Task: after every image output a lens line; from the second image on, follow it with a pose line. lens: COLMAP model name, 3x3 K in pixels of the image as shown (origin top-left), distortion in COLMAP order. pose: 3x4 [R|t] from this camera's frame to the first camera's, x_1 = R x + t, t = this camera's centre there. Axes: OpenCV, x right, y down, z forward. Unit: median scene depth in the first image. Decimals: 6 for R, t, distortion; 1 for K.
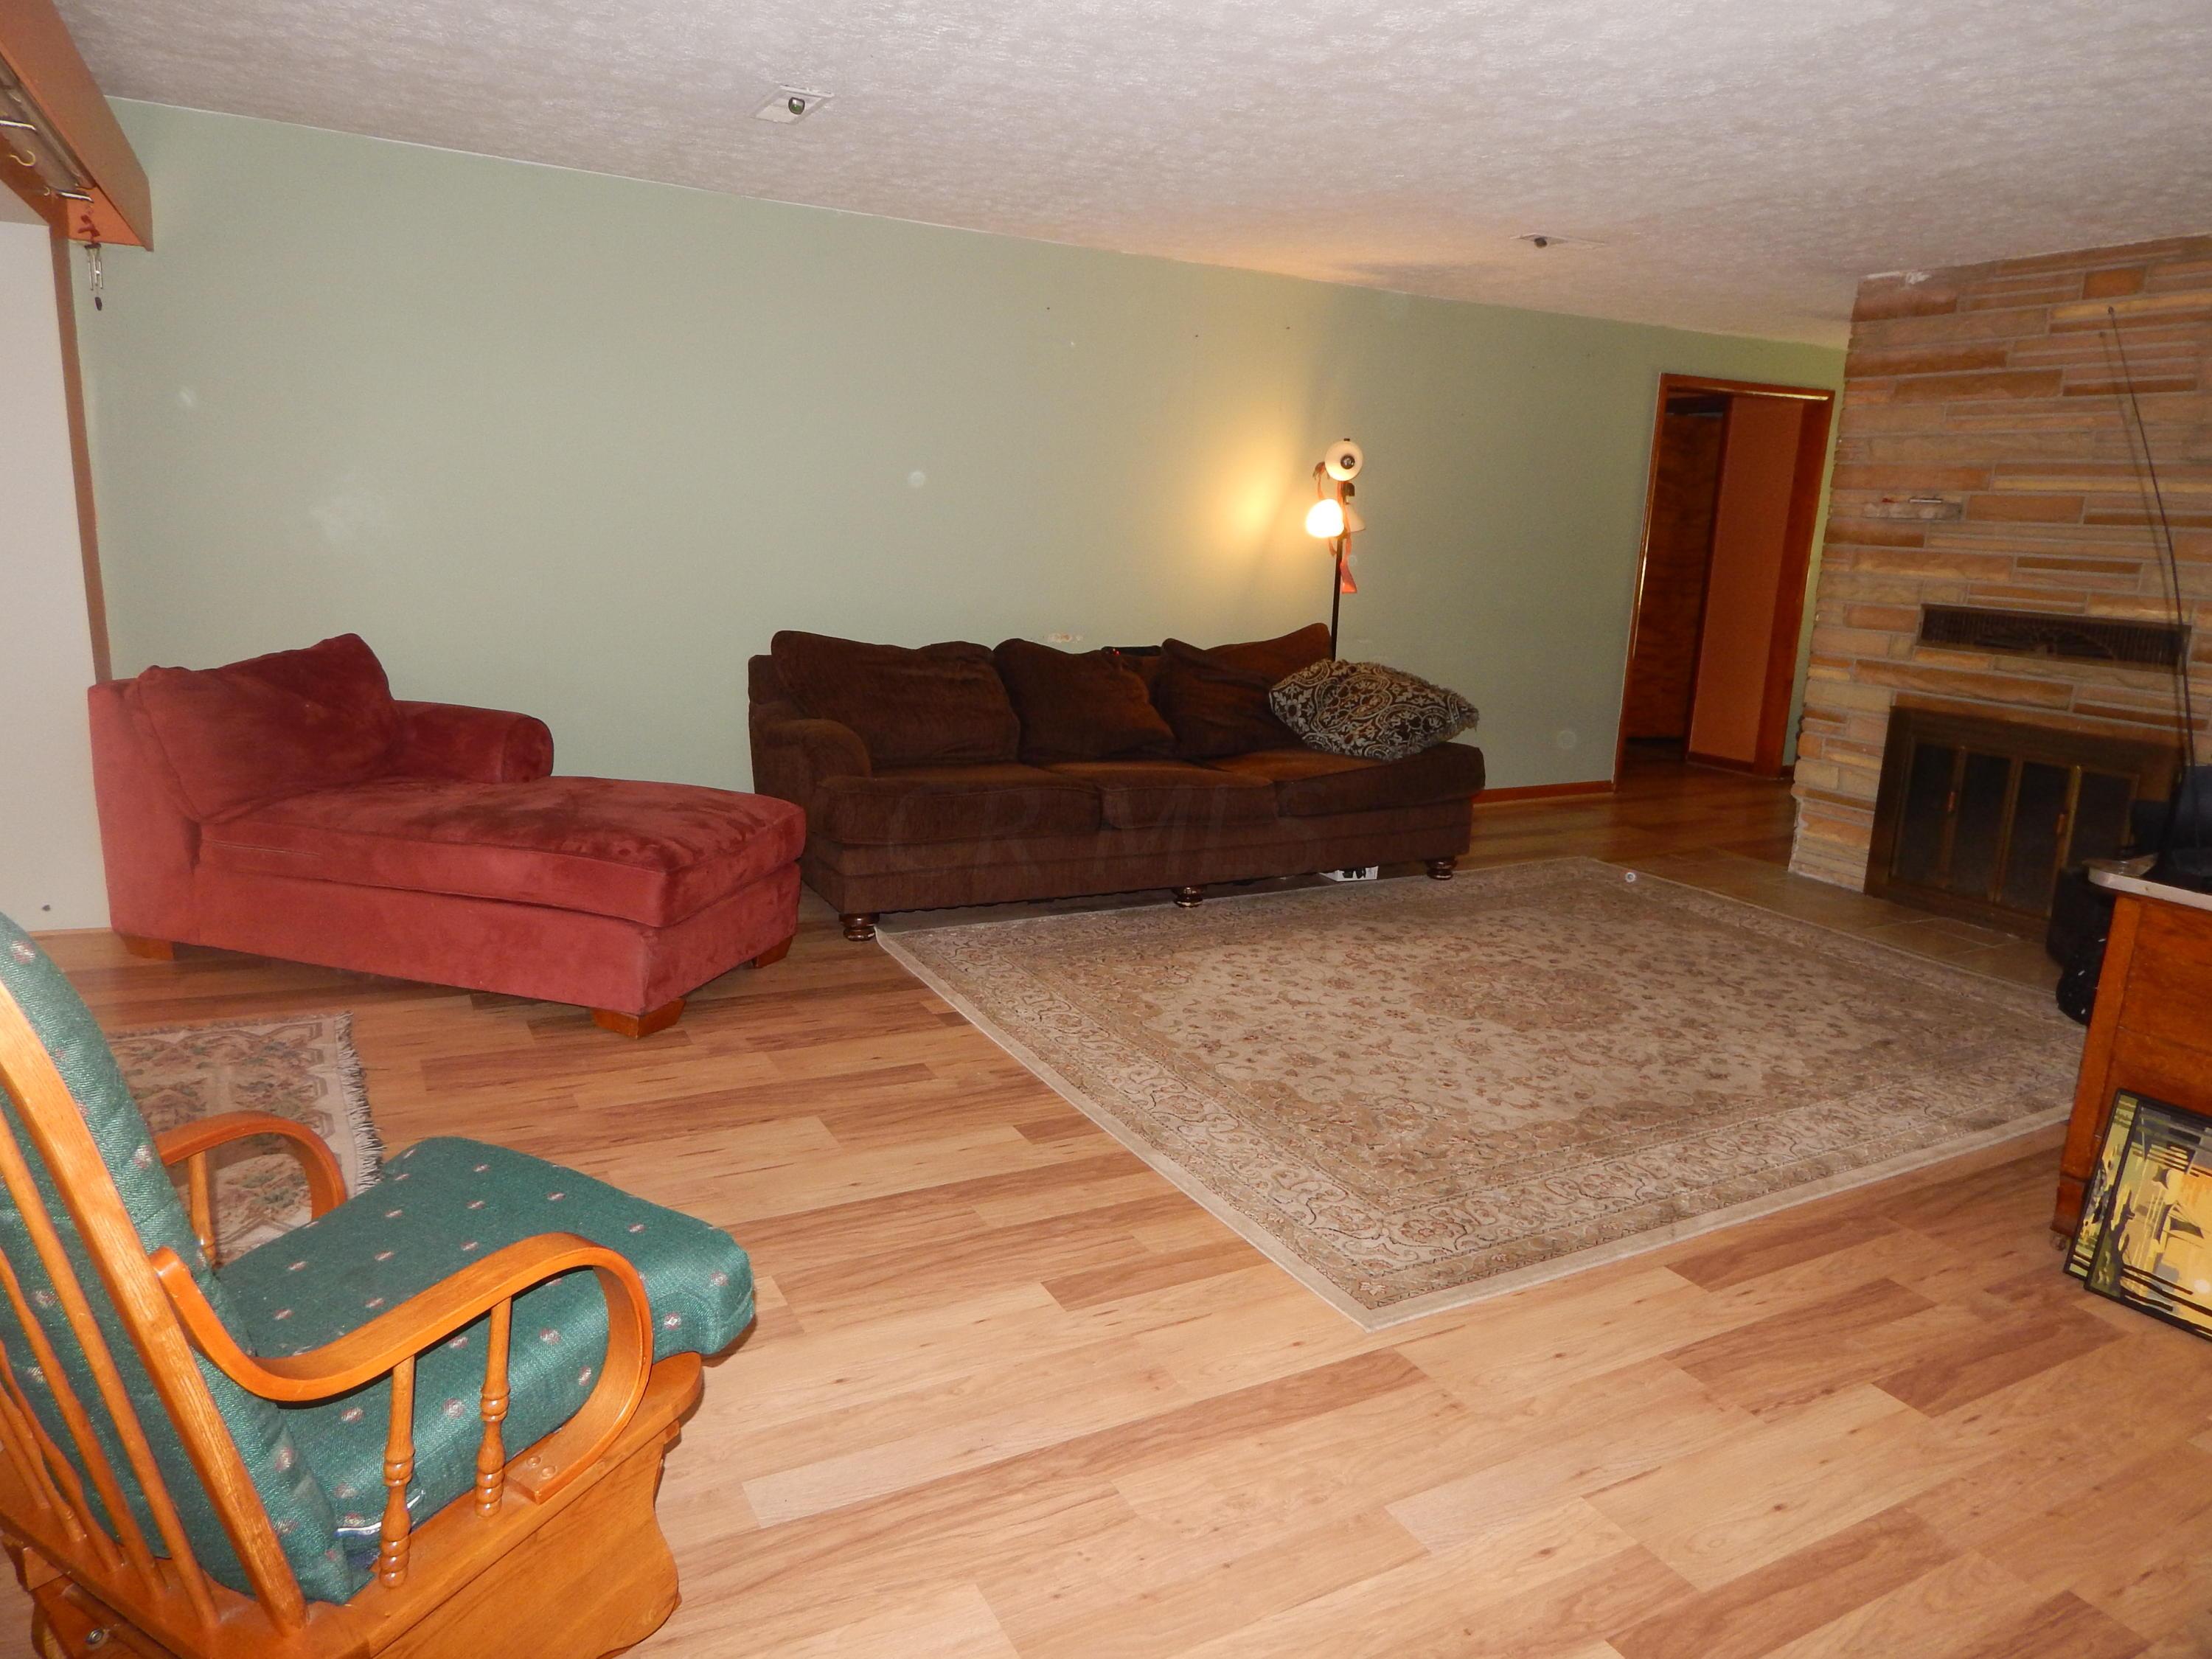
lens RADIAL K [[1459.6, 0, 1105.3], [0, 1459.6, 837.8], [0, 0, 1]] dist [0.002703, -0.006068]
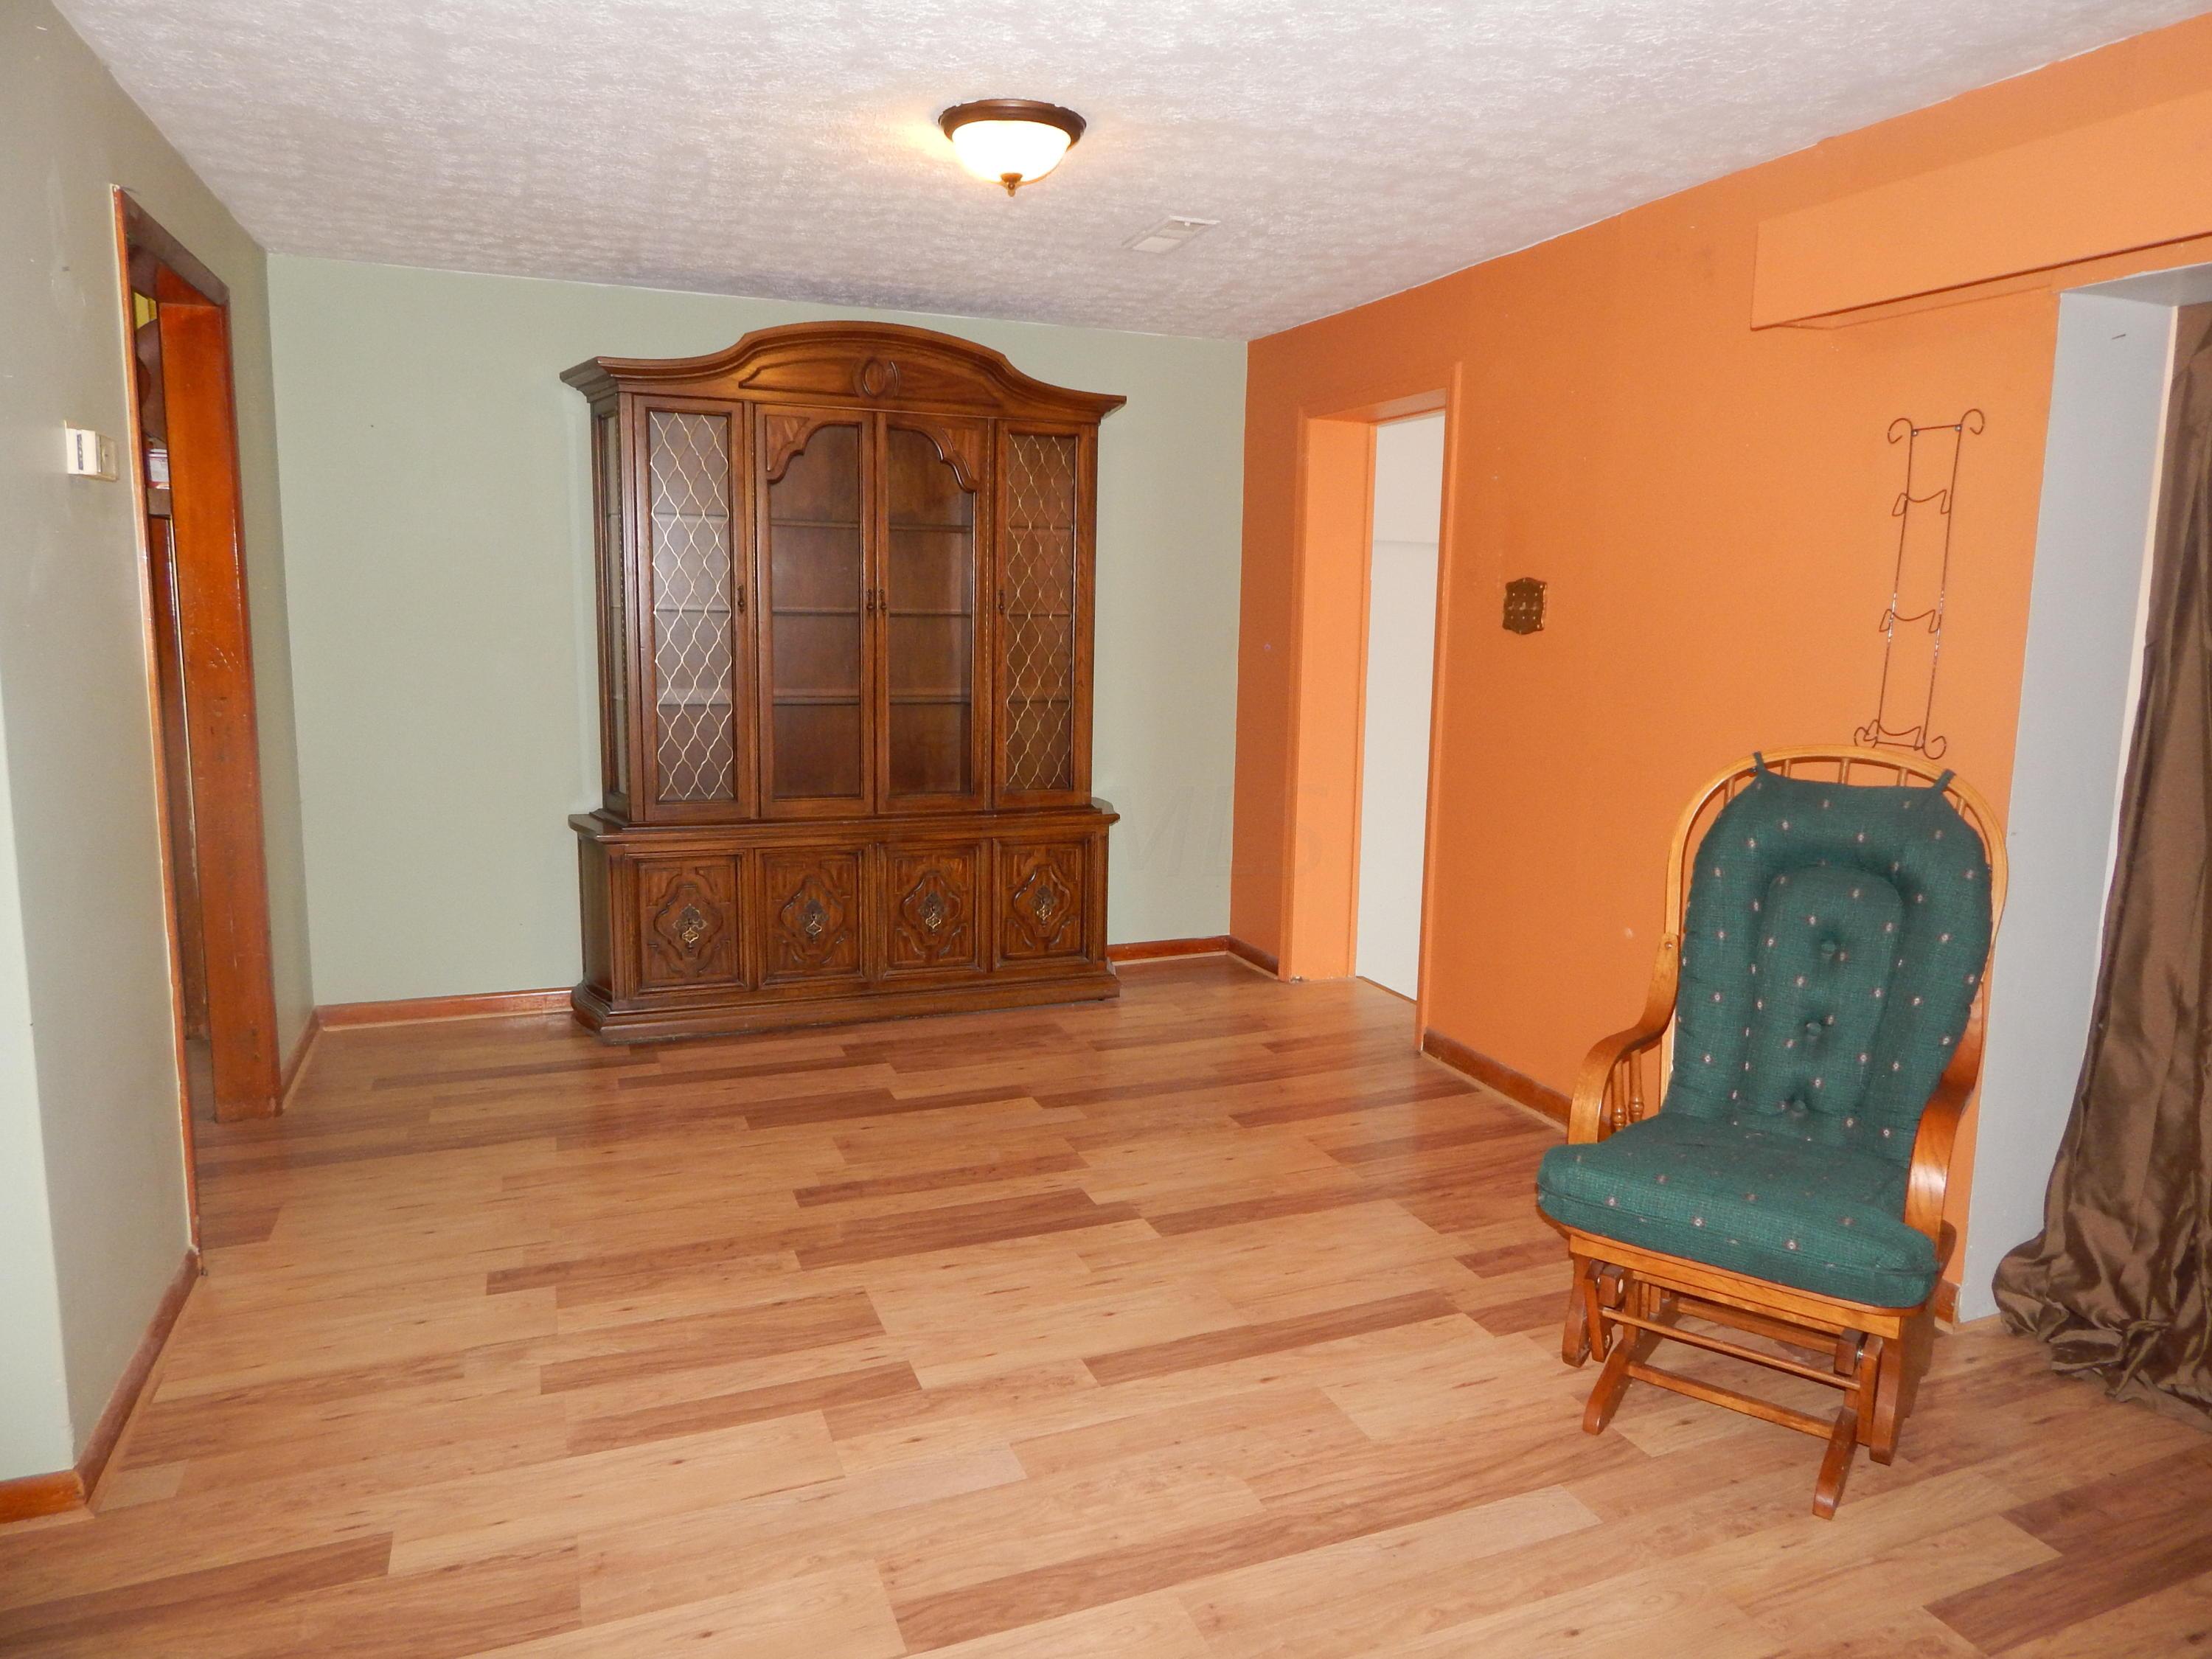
lens RADIAL K [[1459.6, 0, 1109.6], [0, 1459.6, 823.9], [0, 0, 1]] dist [0.002703, -0.006068]
pose [[-0.991709, -0.071404, 0.106836, 0.022379], [-0.027181, 0.929152, 0.368696, -0.242234], [-0.125594, 0.362736, -0.923390, 1.019955]]
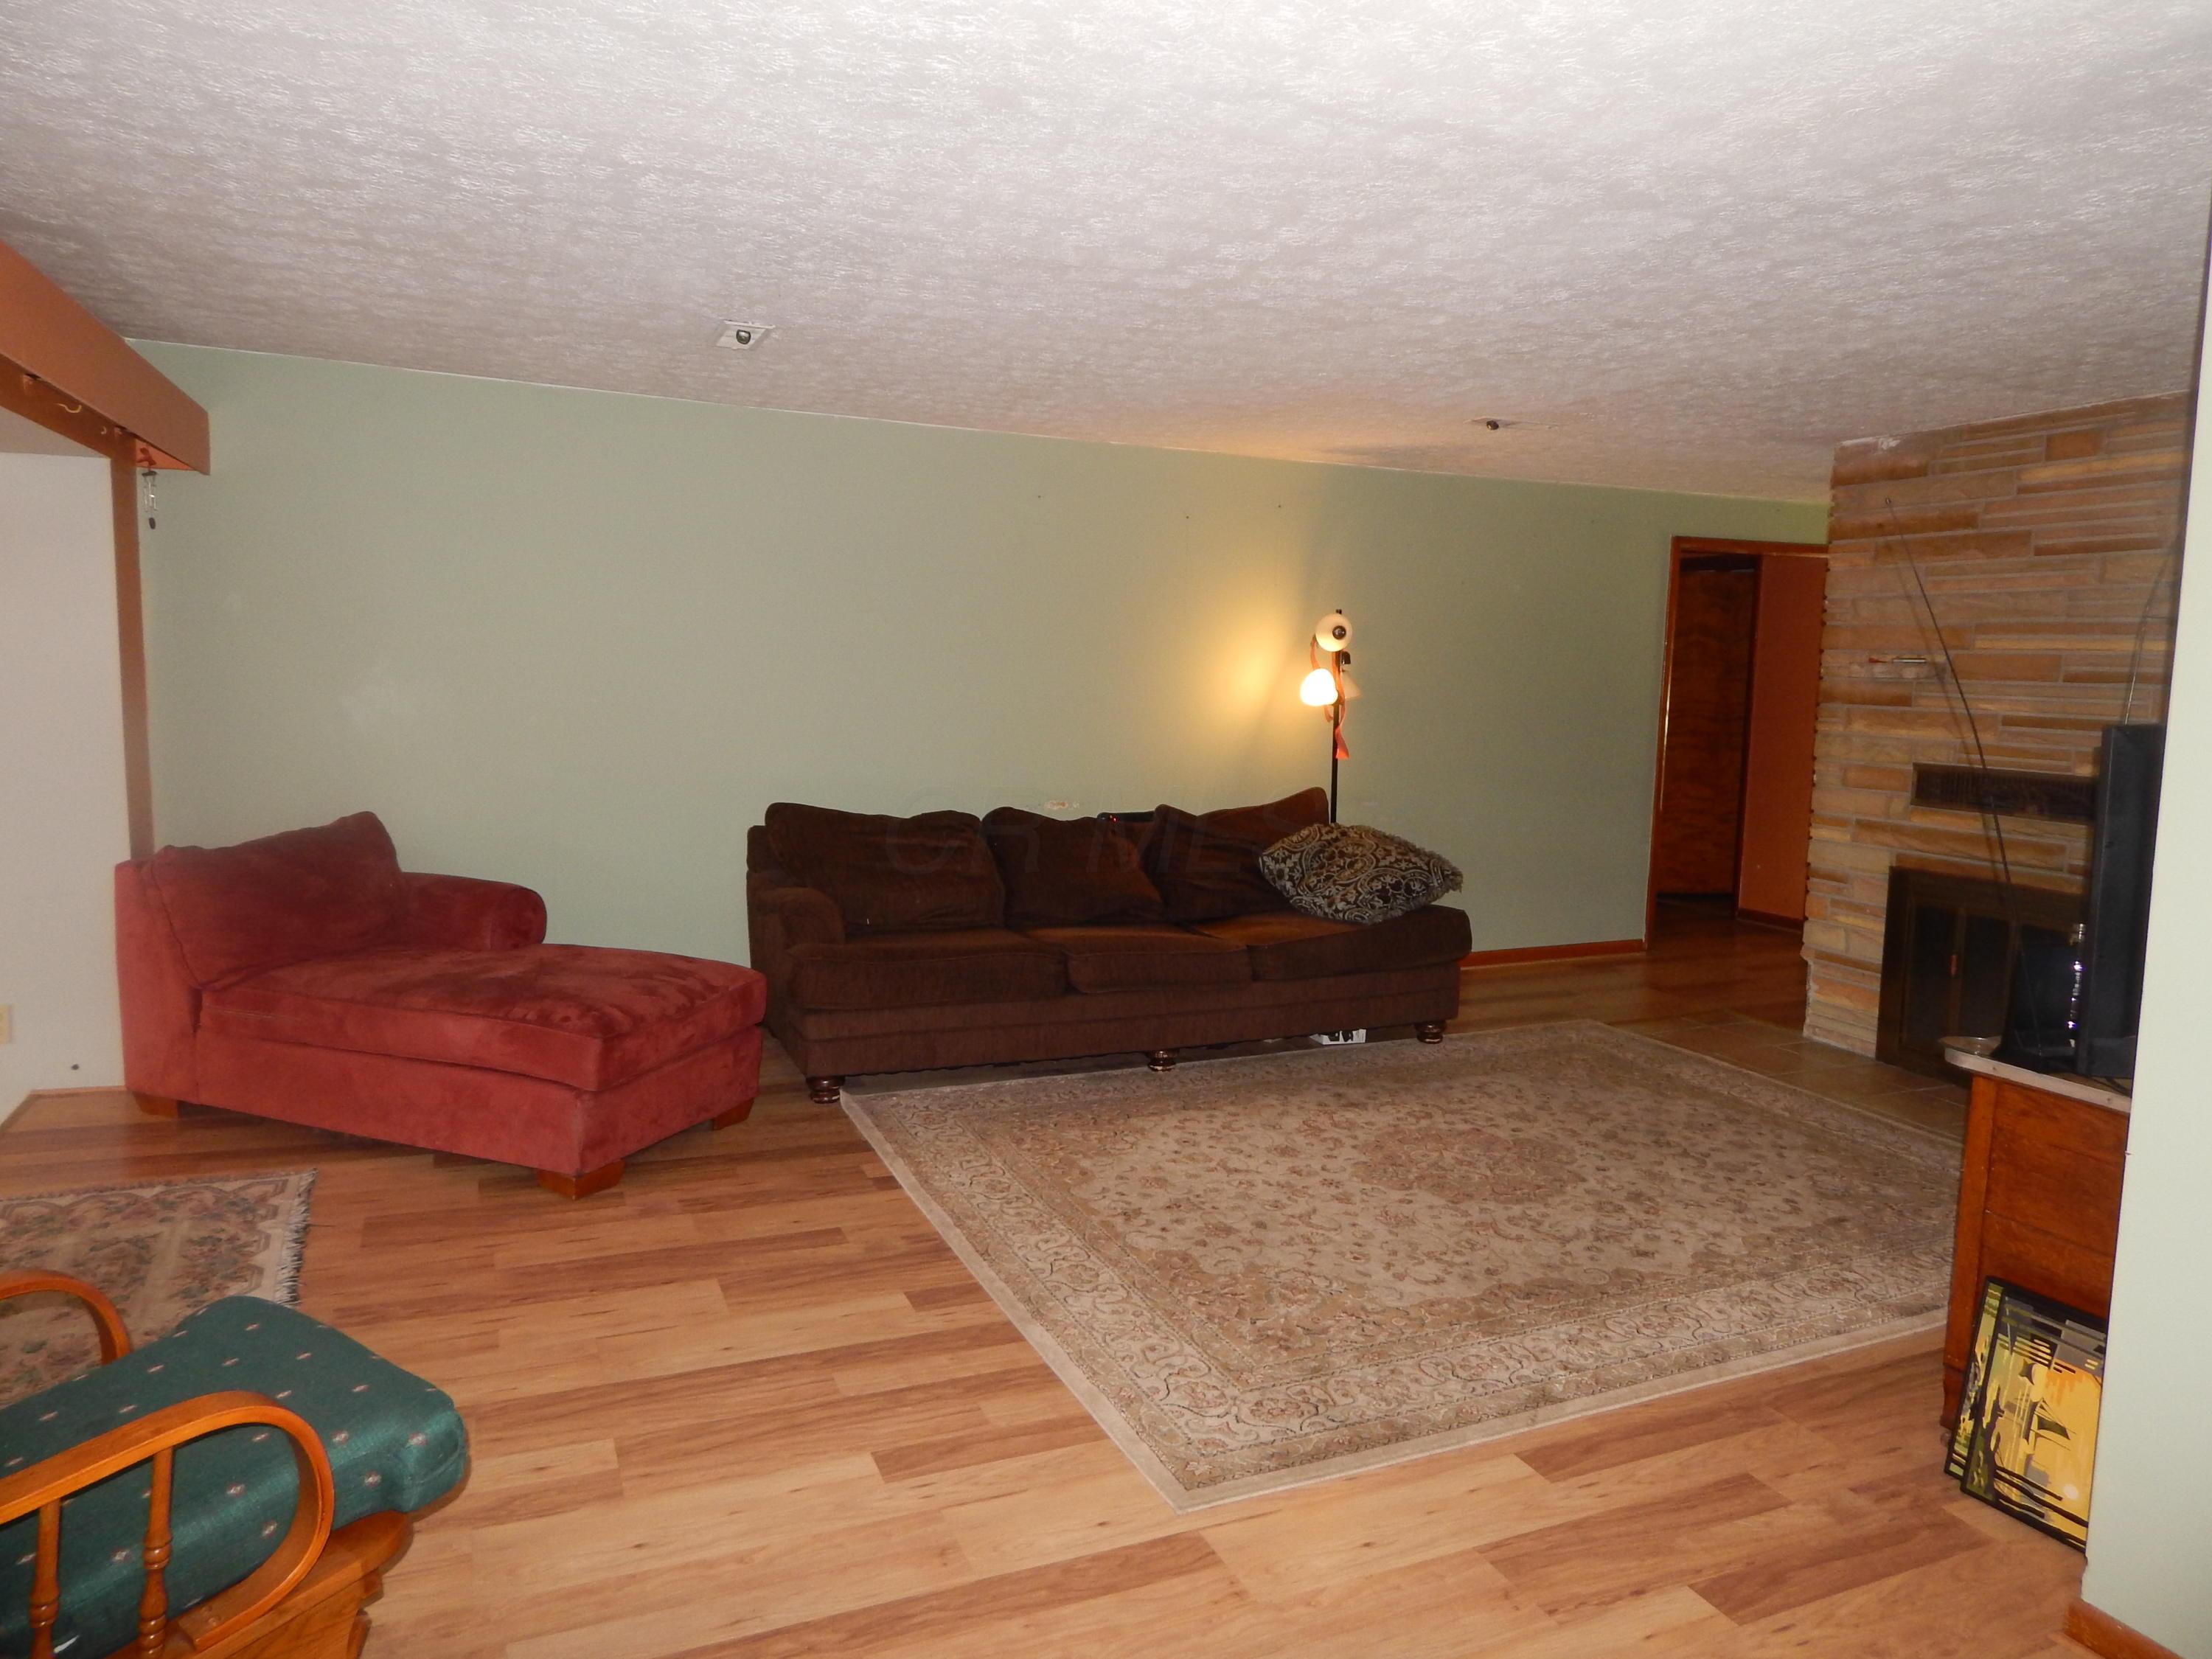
lens RADIAL K [[1459.6, 0, 1105.5], [0, 1459.6, 838.2], [0, 0, 1]] dist [0.002703, -0.006068]
pose [[0.996182, -0.007685, -0.086966, 0.146756], [-0.001338, 0.994657, -0.103228, -0.011510], [0.087295, 0.102950, 0.990849, -0.026359]]
